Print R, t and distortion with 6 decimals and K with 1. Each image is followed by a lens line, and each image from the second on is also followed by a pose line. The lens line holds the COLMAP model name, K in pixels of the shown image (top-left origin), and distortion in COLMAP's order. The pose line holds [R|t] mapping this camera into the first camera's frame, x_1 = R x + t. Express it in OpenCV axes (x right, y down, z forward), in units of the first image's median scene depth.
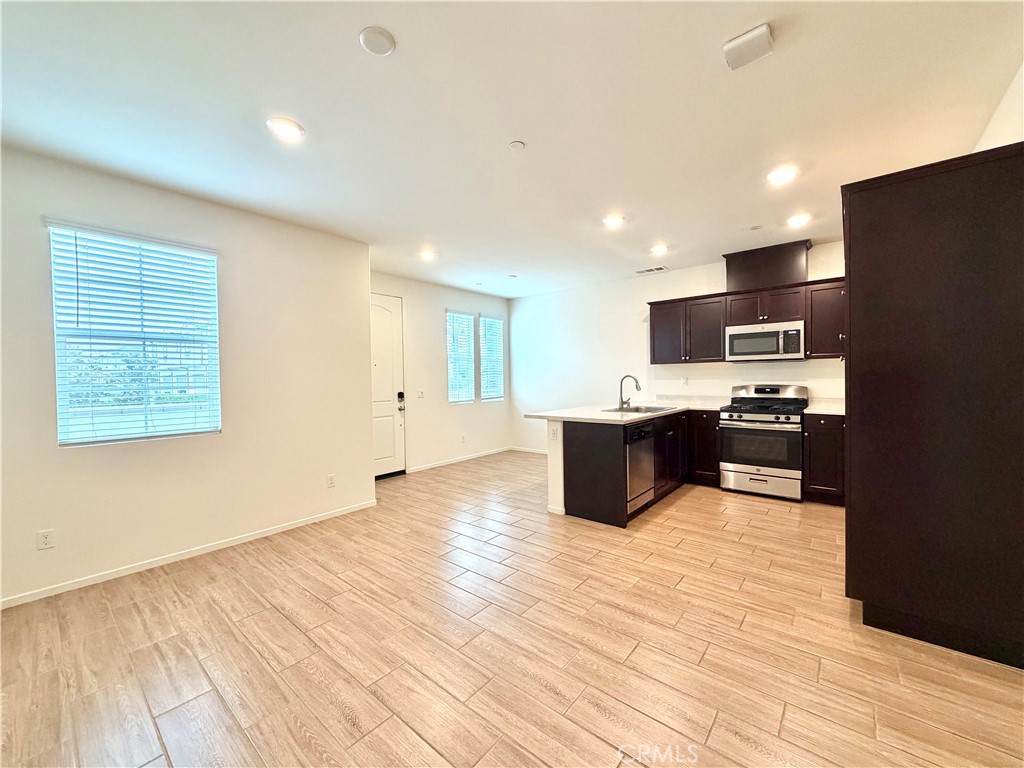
lens RADIAL K [[408.2, 0, 508.7], [0, 408.2, 385.2], [0, 0, 1]] dist [-0.001109, 0.000402]
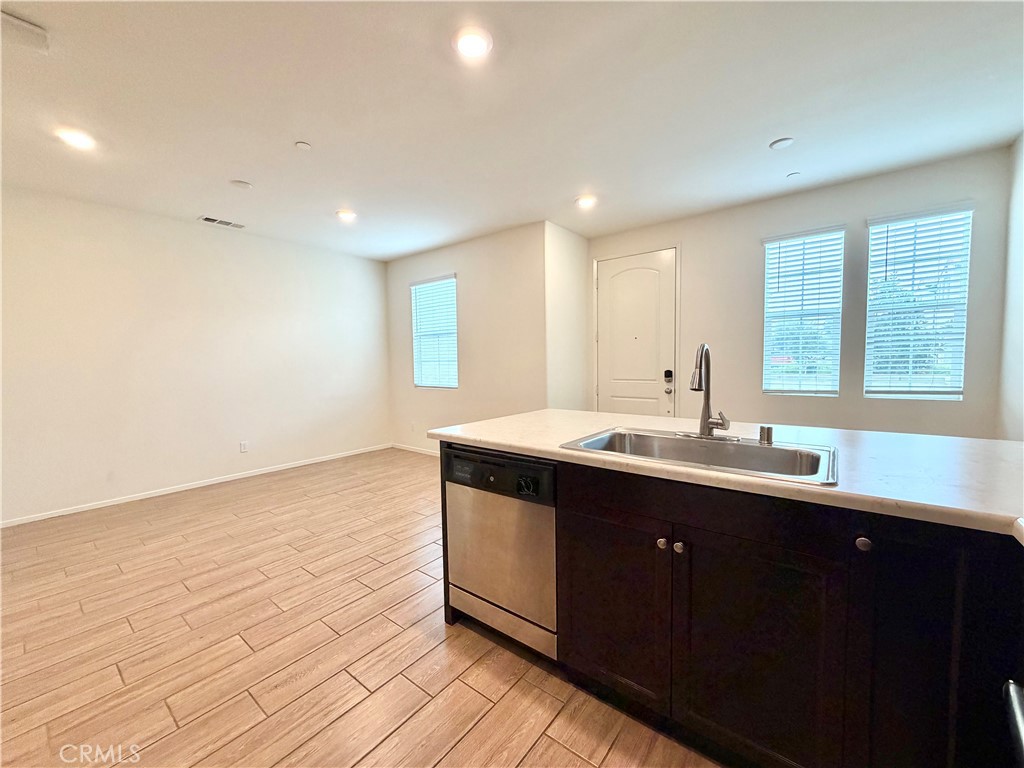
lens RADIAL K [[406.7, 0, 511.7], [0, 406.7, 385.2], [0, 0, 1]] dist [-0.000515, 0.000150]
pose [[0.026851, 0.075669, -0.996771, 0.898688], [-0.004225, 0.997131, 0.075582, -0.023437], [0.999631, 0.002182, 0.027094, 1.169504]]
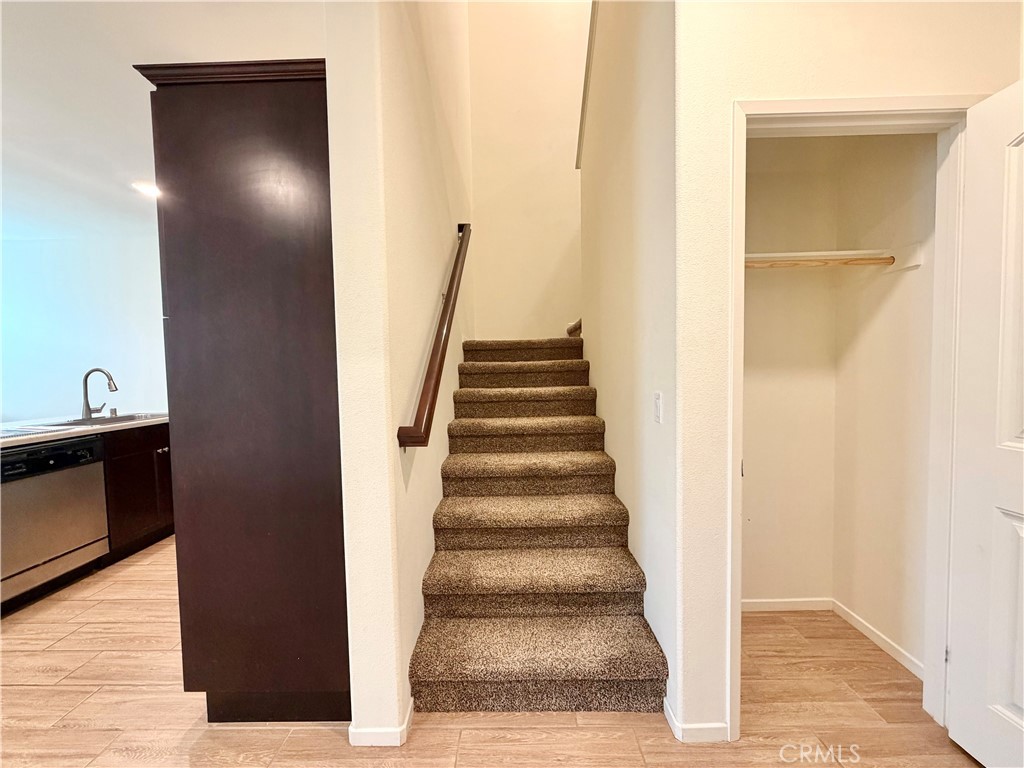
lens RADIAL K [[408.2, 0, 508.7], [0, 408.2, 385.2], [0, 0, 1]] dist [-0.001109, 0.000402]
pose [[0.776925, -0.034964, 0.628621, 0.561323], [0.026694, 0.999388, 0.022595, 0.007044], [-0.629026, -0.000774, 0.777384, 0.091264]]
